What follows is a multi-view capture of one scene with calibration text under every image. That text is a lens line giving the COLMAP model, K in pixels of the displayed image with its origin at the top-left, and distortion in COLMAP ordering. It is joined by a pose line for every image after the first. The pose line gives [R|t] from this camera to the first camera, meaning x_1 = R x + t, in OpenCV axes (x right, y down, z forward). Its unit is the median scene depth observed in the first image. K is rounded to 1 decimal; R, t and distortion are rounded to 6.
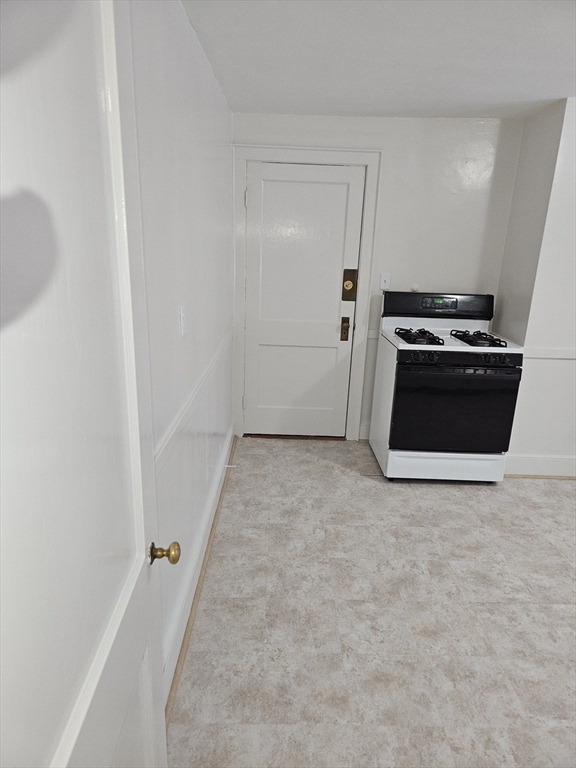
lens RADIAL K [[516.9, 0, 288.0], [0, 516.9, 384.0], [0, 0, 1]] dist [0.073157, -0.048648]
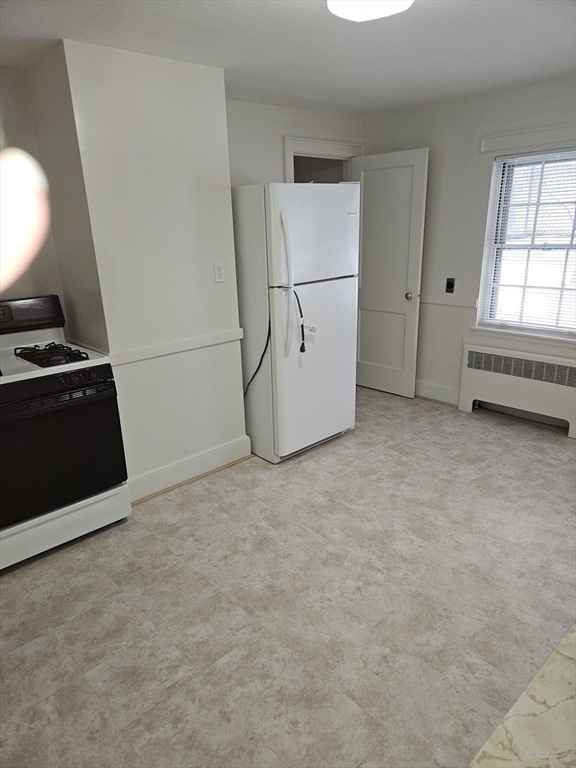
lens RADIAL K [[516.9, 0, 288.0], [0, 516.9, 384.0], [0, 0, 1]] dist [0.073157, -0.048648]
pose [[0.740350, -0.260243, 0.619803, 0.143318], [0.244848, 0.963081, 0.111909, -0.050009], [-0.626044, 0.068905, 0.776737, 0.198827]]
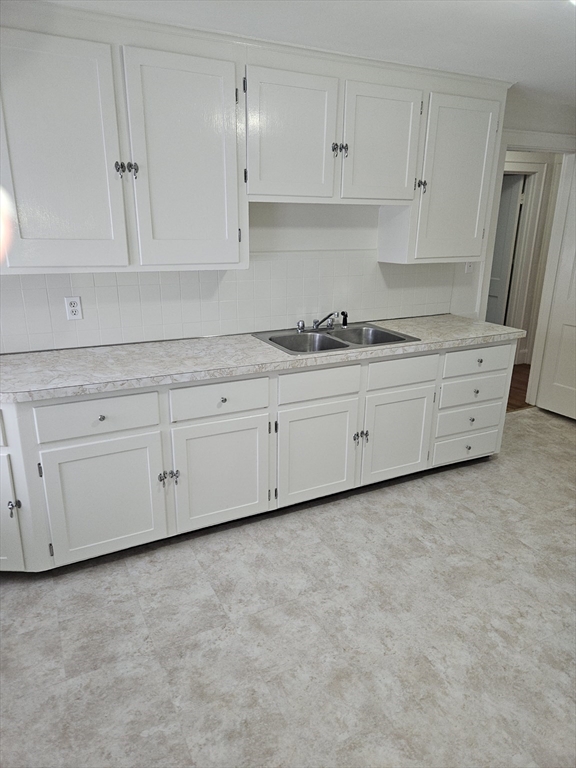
lens RADIAL K [[516.9, 0, 288.0], [0, 516.9, 384.0], [0, 0, 1]] dist [0.073157, -0.048648]
pose [[-0.894031, 0.092669, -0.438316, 1.104839], [-0.162517, 0.844646, 0.510060, -0.219198], [0.417488, 0.527243, -0.740080, 0.920212]]
